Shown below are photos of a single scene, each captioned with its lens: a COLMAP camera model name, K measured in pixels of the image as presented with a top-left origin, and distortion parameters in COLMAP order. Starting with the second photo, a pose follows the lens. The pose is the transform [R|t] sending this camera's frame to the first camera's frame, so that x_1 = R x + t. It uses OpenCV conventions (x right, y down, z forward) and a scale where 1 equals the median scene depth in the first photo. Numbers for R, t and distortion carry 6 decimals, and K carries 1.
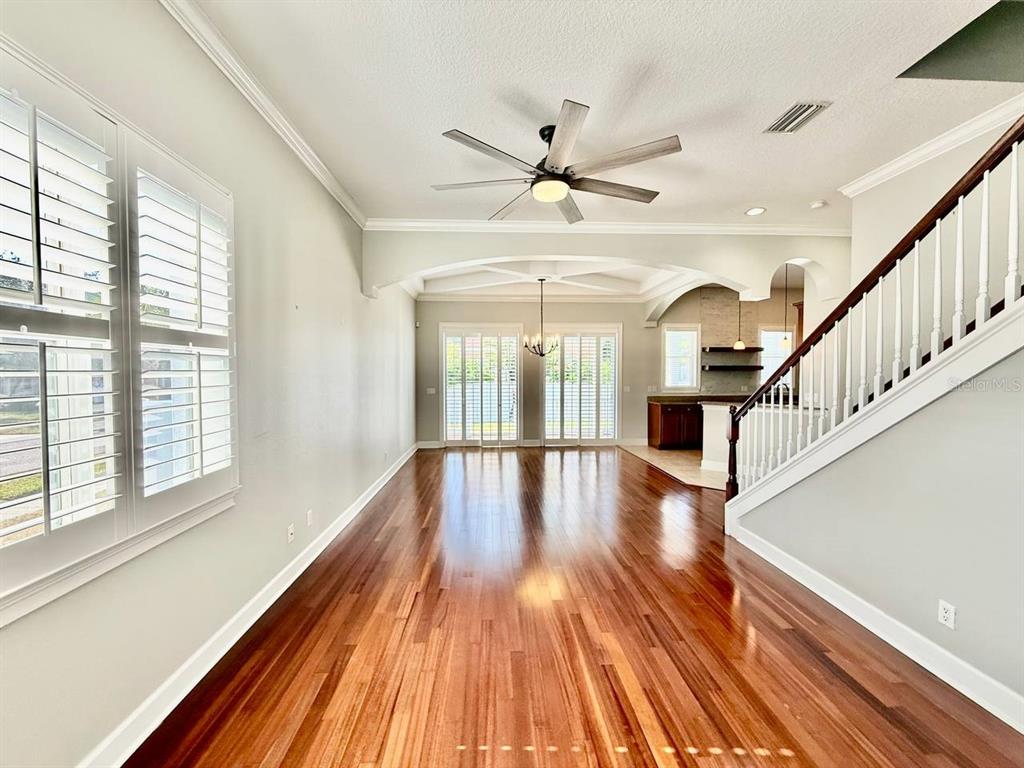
lens RADIAL K [[409.6, 0, 503.6], [0, 409.6, 380.2], [0, 0, 1]] dist [0.000921, 0.000210]
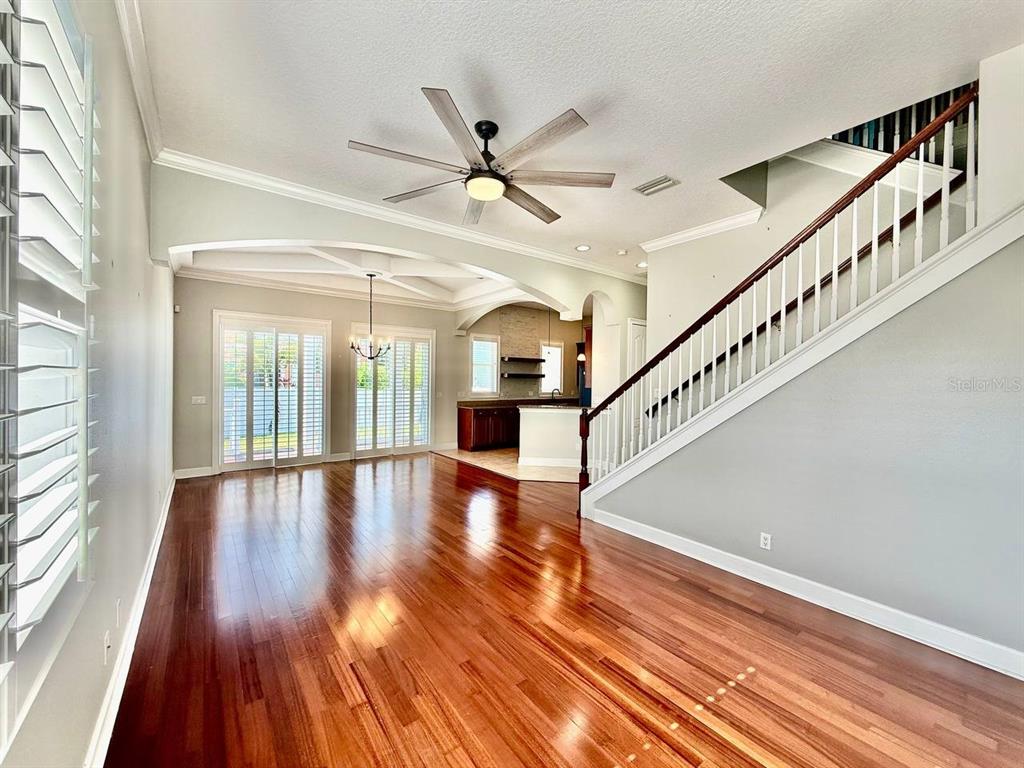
lens RADIAL K [[409.6, 0, 508.2], [0, 409.6, 381.9], [0, 0, 1]] dist [0.000921, 0.000210]
pose [[0.823822, 0.008244, 0.566788, -0.169121], [-0.003200, 0.999946, -0.009893, -0.001071], [-0.566839, 0.006337, 0.823804, 0.082996]]
